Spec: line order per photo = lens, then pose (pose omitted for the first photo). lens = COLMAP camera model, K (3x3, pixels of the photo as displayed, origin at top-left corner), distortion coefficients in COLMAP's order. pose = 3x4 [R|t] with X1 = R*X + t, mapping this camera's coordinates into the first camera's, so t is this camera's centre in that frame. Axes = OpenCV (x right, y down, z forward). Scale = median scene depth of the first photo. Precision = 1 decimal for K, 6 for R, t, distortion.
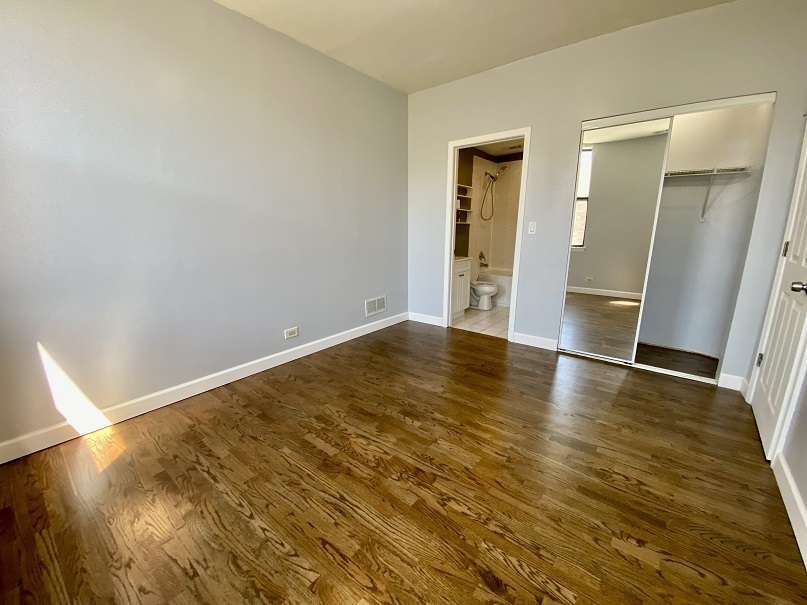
lens RADIAL K [[331.9, 0, 399.6], [0, 331.9, 301.2], [0, 0, 1]] dist [0.008084, -0.005525]
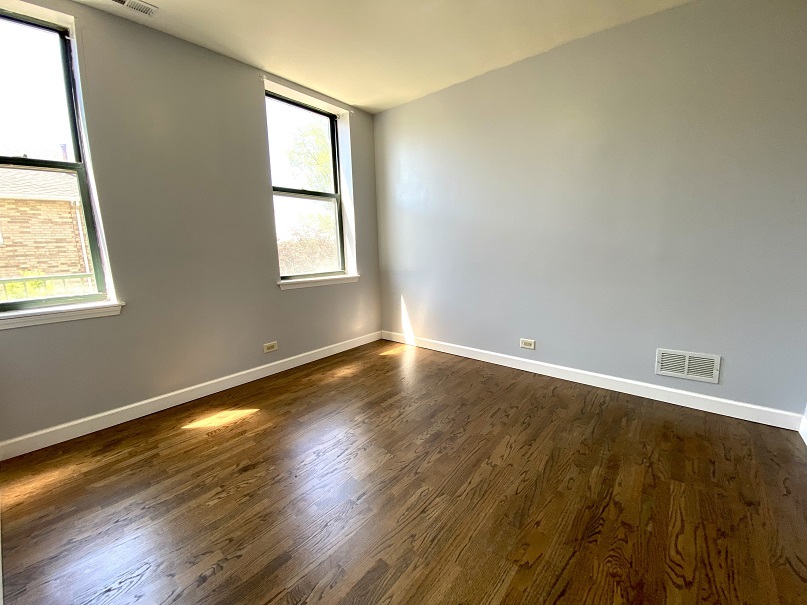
lens RADIAL K [[331.9, 0, 397.8], [0, 331.9, 302.4], [0, 0, 1]] dist [0.008084, -0.005525]
pose [[-0.033514, 0.177505, -0.983549, 0.809861], [-0.203550, 0.962264, 0.180599, -0.154060], [0.978491, 0.206254, 0.003882, 0.752303]]
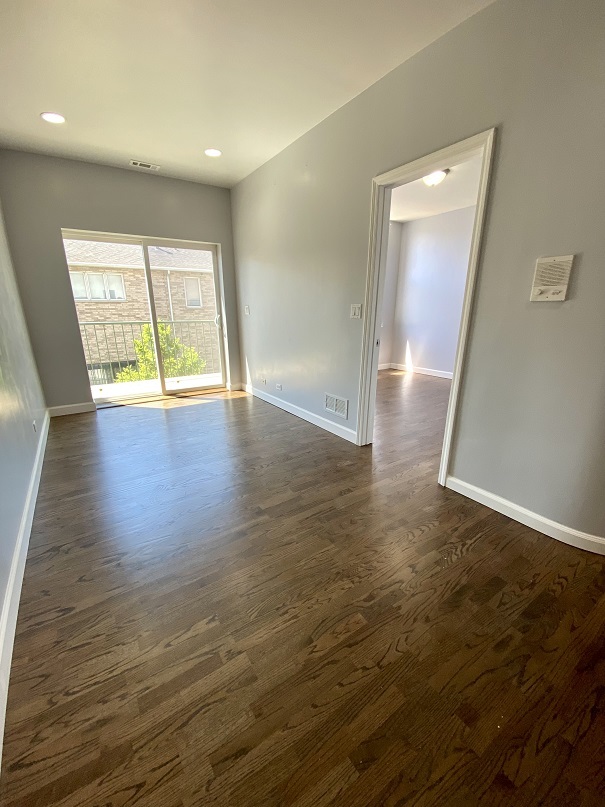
lens RADIAL K [[331.9, 0, 299.6], [0, 331.9, 404.5], [0, 0, 1]] dist [0.008084, -0.005525]
pose [[-0.328974, 0.268759, -0.905287, 1.904923], [-0.209125, 0.914111, 0.347373, -0.138940], [0.920892, 0.303595, -0.244514, 0.783999]]
